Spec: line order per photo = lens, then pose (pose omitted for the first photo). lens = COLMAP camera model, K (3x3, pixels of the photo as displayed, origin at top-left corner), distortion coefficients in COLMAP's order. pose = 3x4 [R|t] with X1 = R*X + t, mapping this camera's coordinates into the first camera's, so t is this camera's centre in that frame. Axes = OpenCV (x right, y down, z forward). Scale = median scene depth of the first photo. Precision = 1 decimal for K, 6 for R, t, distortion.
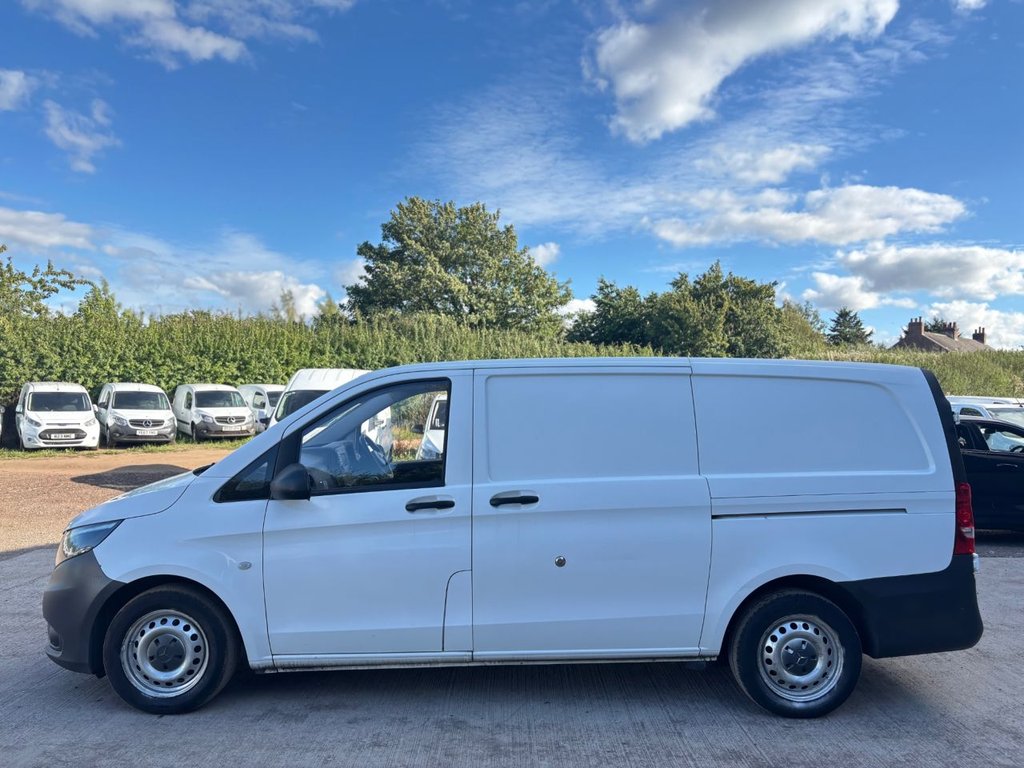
lens RADIAL K [[783.0, 0, 516.9], [0, 783.0, 390.0], [0, 0, 1]] dist [0.022994, -0.023330]
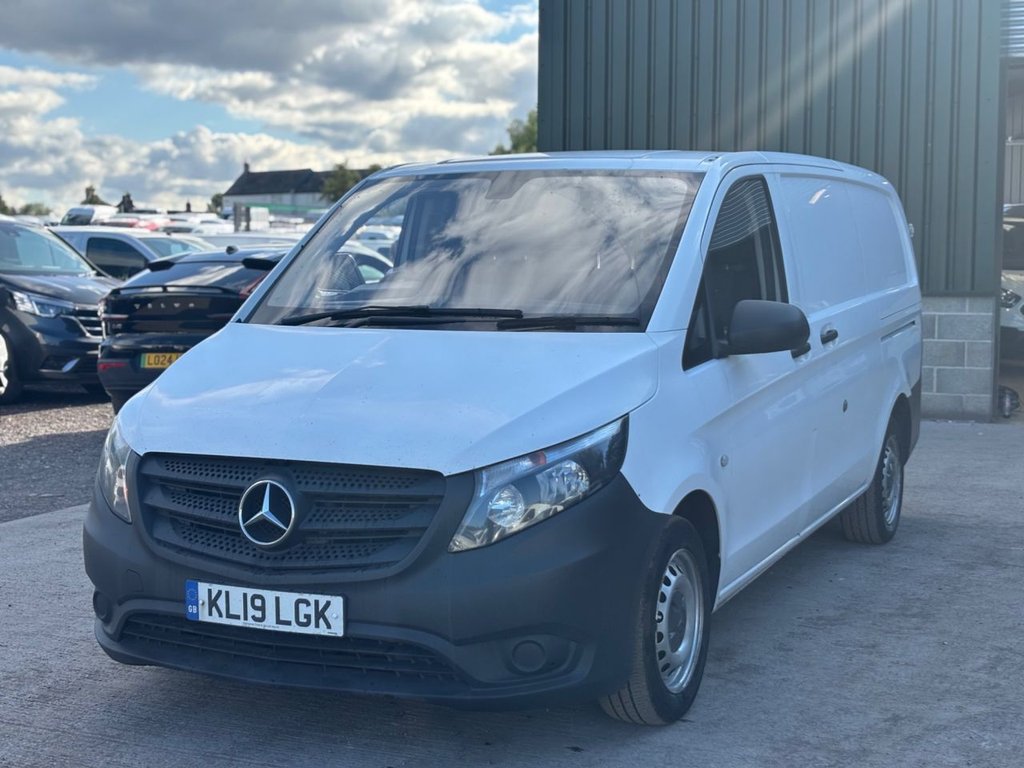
lens RADIAL K [[1533.7, 0, 512.1], [0, 1533.7, 380.8], [0, 0, 1]] dist [0.119294, 0.000000]
pose [[0.432565, -0.087197, 0.897376, -1.507687], [-0.010443, 0.994761, 0.101693, 0.028841], [-0.901542, -0.053360, 0.429388, 0.594646]]
